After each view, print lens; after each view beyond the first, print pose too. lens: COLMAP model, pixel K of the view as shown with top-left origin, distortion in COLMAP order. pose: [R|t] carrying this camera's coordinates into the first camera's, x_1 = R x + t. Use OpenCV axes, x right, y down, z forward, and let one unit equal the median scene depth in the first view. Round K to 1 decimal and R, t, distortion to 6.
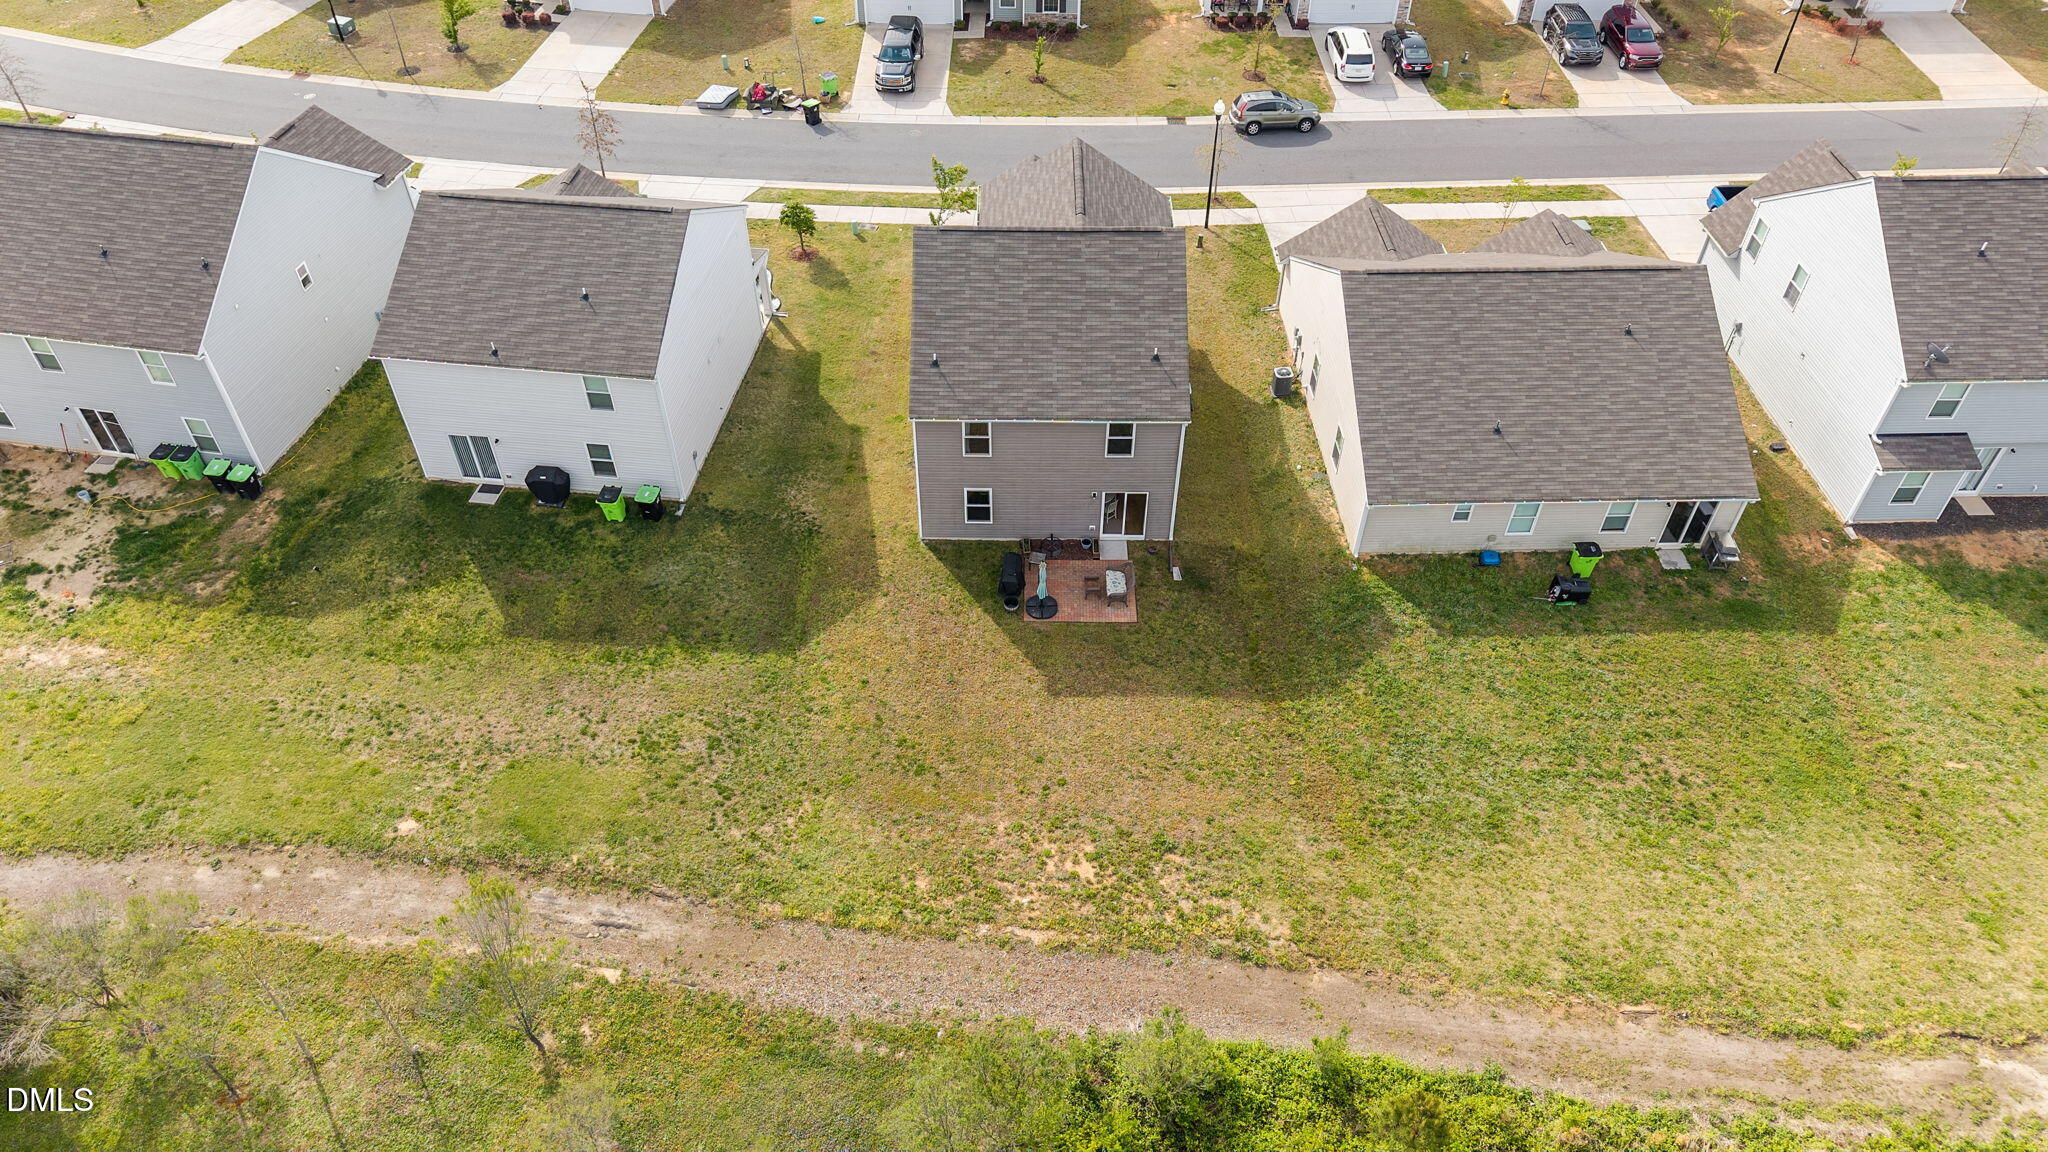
lens RADIAL K [[1360.1, 0, 1028.4], [0, 1360.1, 574.5], [0, 0, 1]] dist [0.053316, -0.034242]
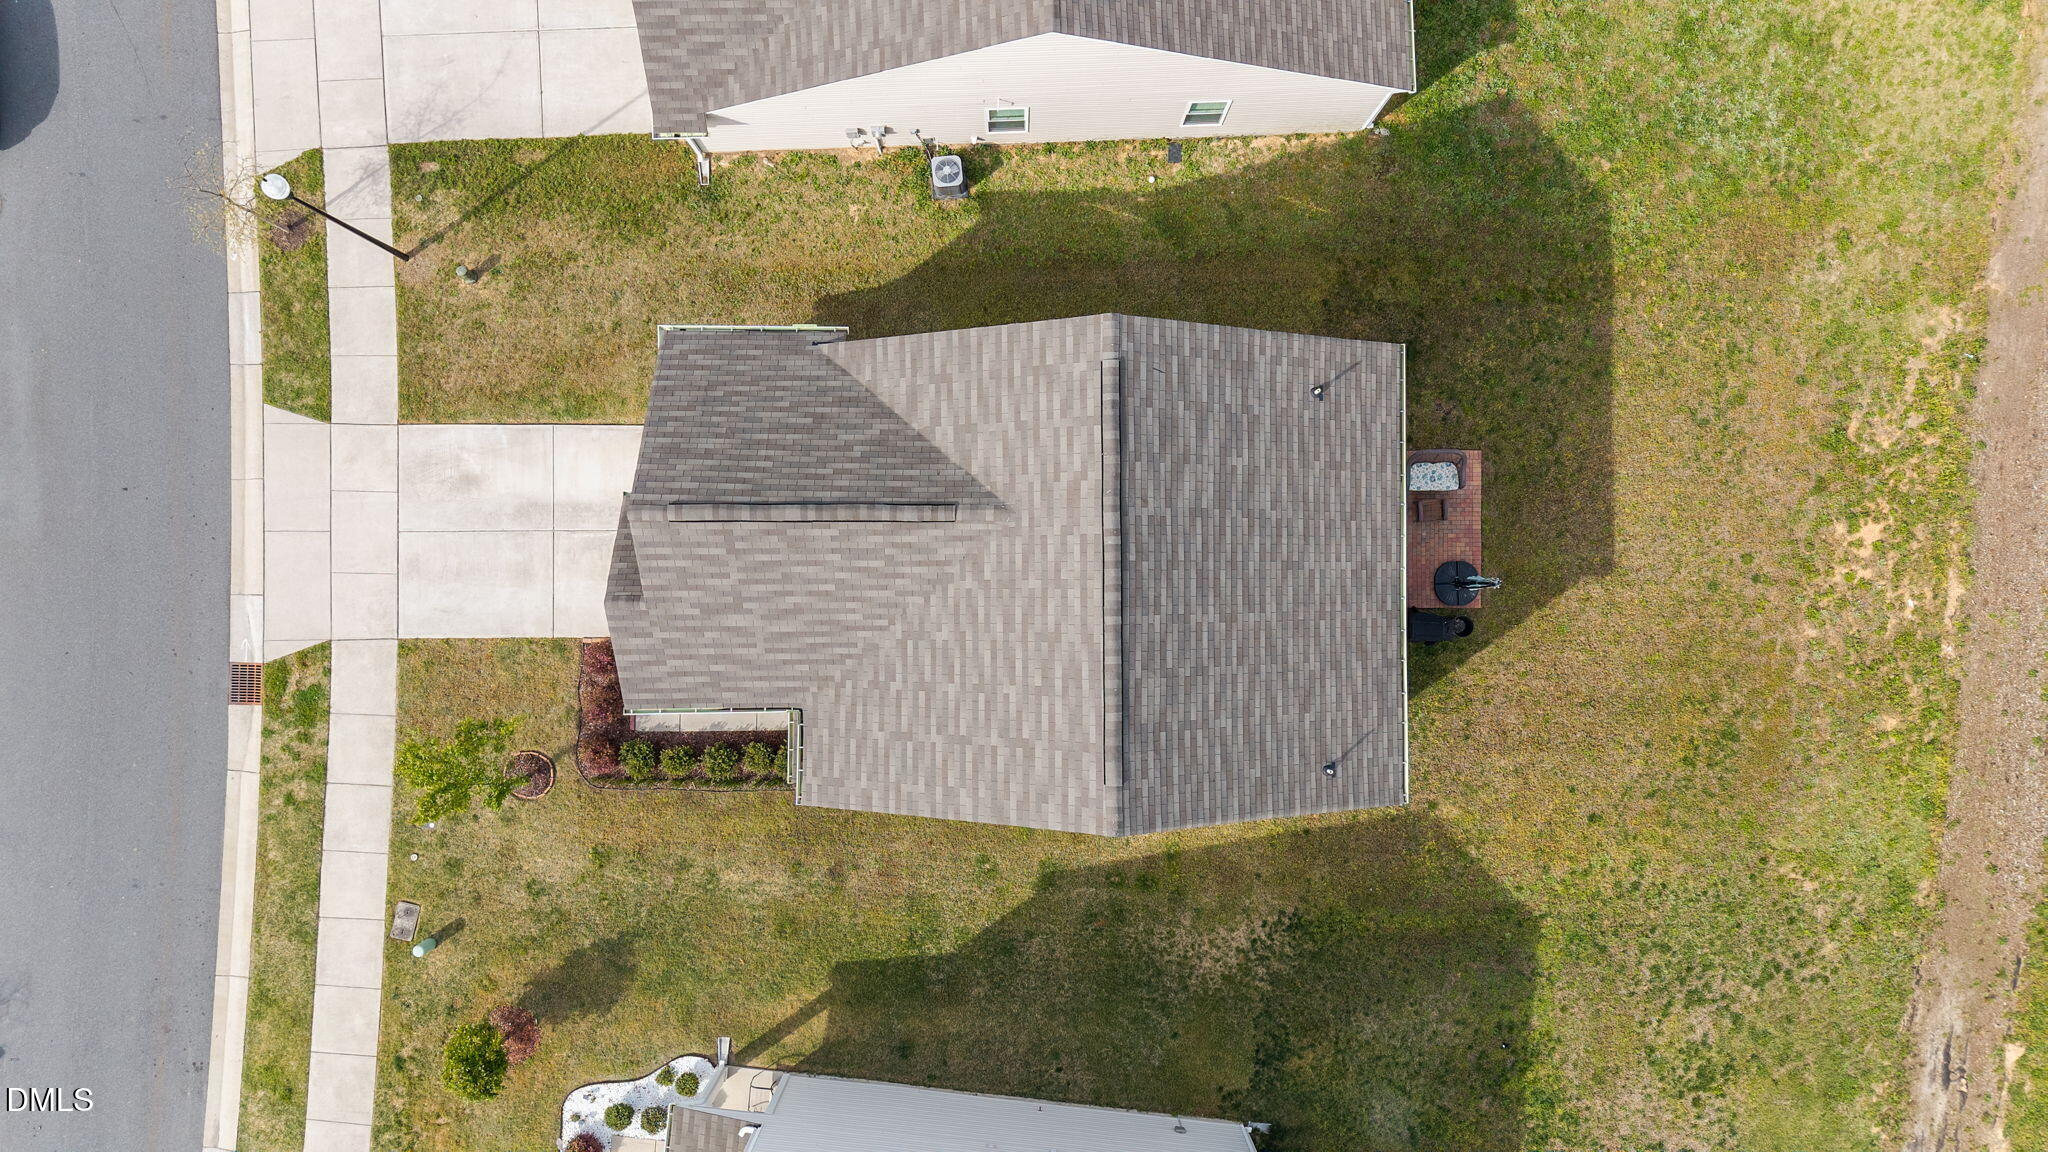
lens RADIAL K [[1376.3, 0, 1024.0], [0, 1376.3, 576.0], [0, 0, 1]] dist [0.001301, 0.004680]
pose [[-0.004465, -0.999987, -0.002337, 0.019023], [0.683891, -0.004758, 0.729568, -0.769221], [-0.729570, 0.001659, 0.683904, 0.785015]]
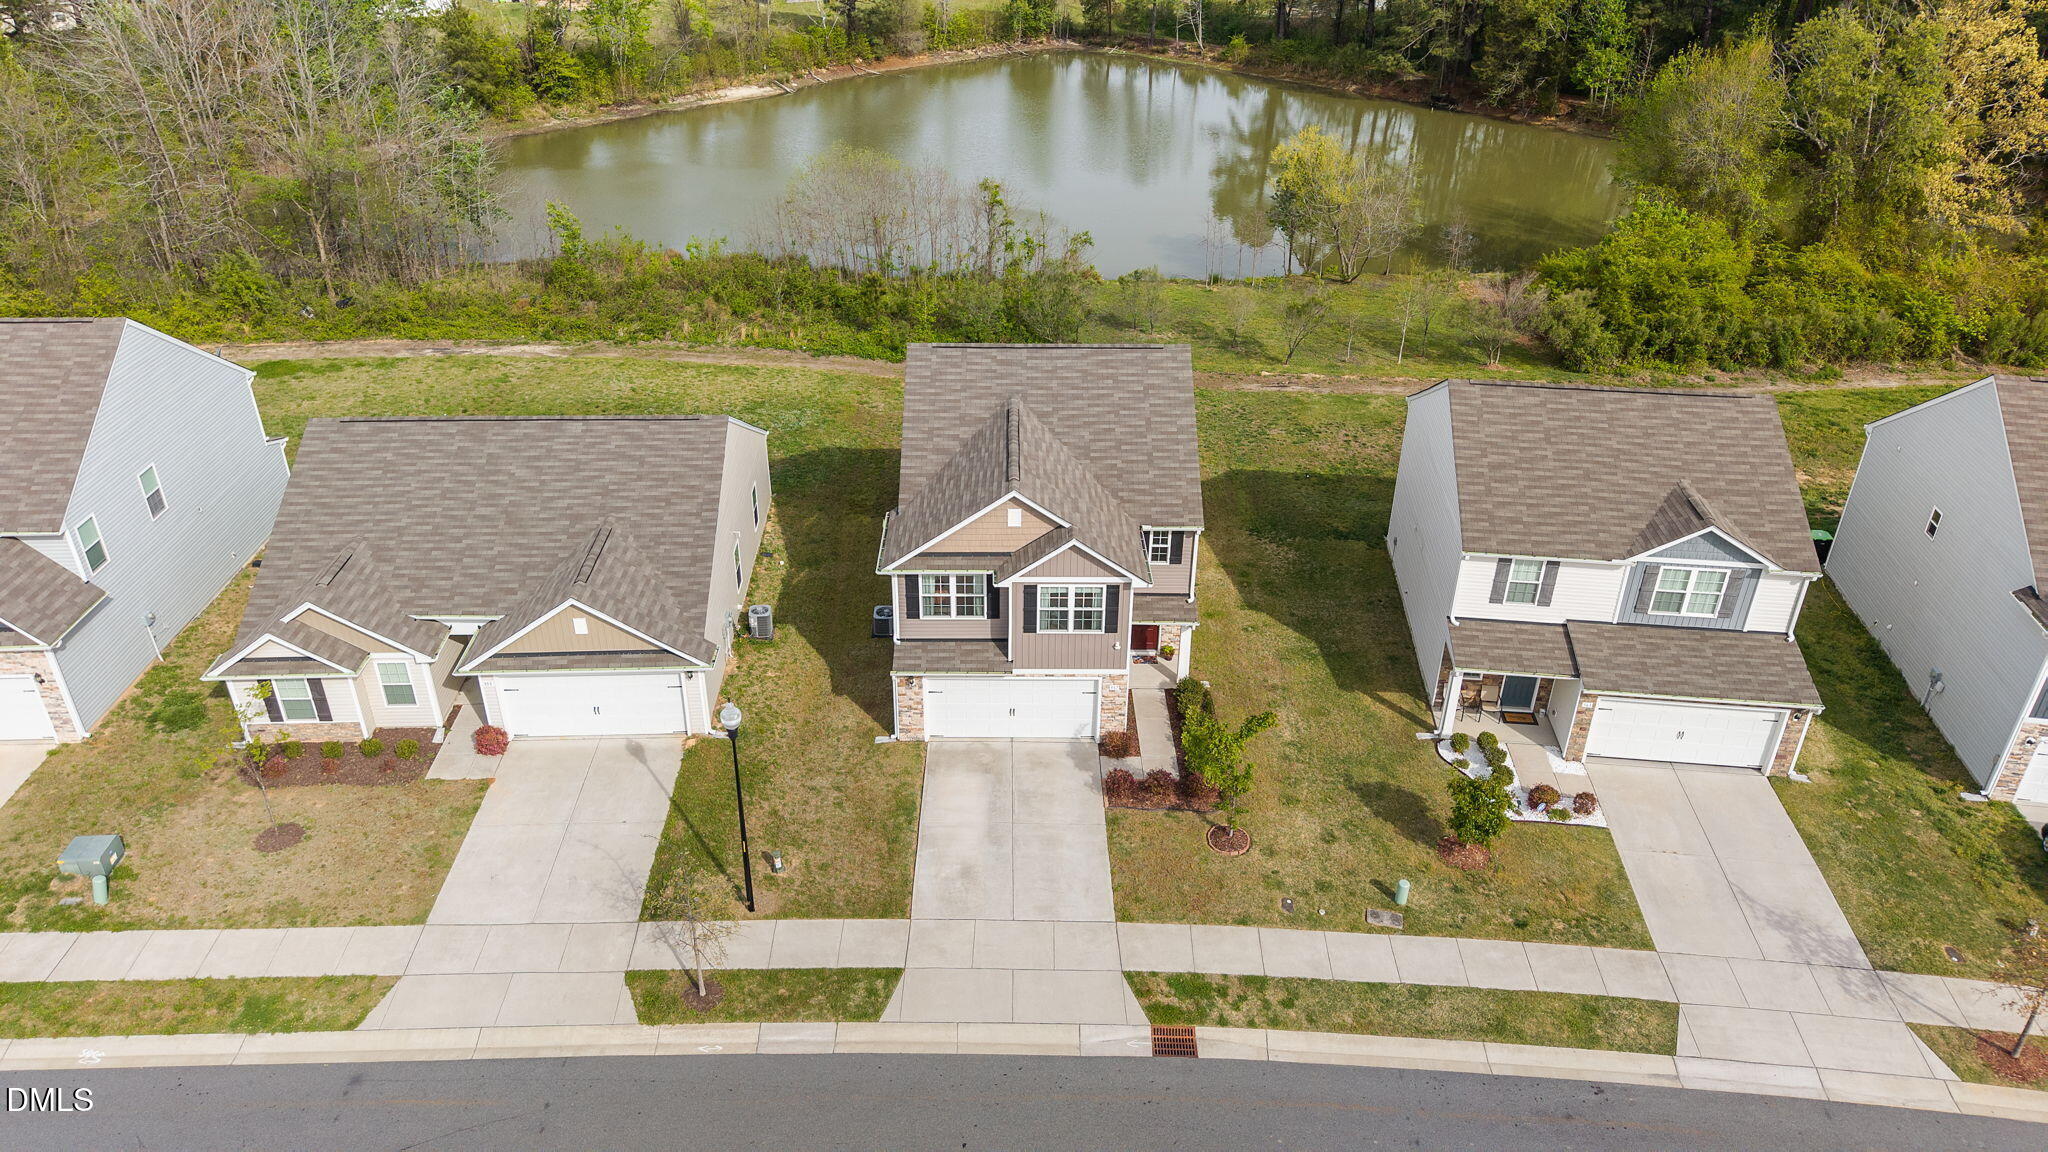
lens RADIAL K [[1360.1, 0, 1028.4], [0, 1360.1, 574.5], [0, 0, 1]] dist [0.053316, -0.034242]
pose [[-0.999582, -0.016350, -0.023835, 0.060591], [-0.027540, 0.288369, 0.957123, -1.312511], [-0.008776, 0.957380, -0.288699, 1.678492]]
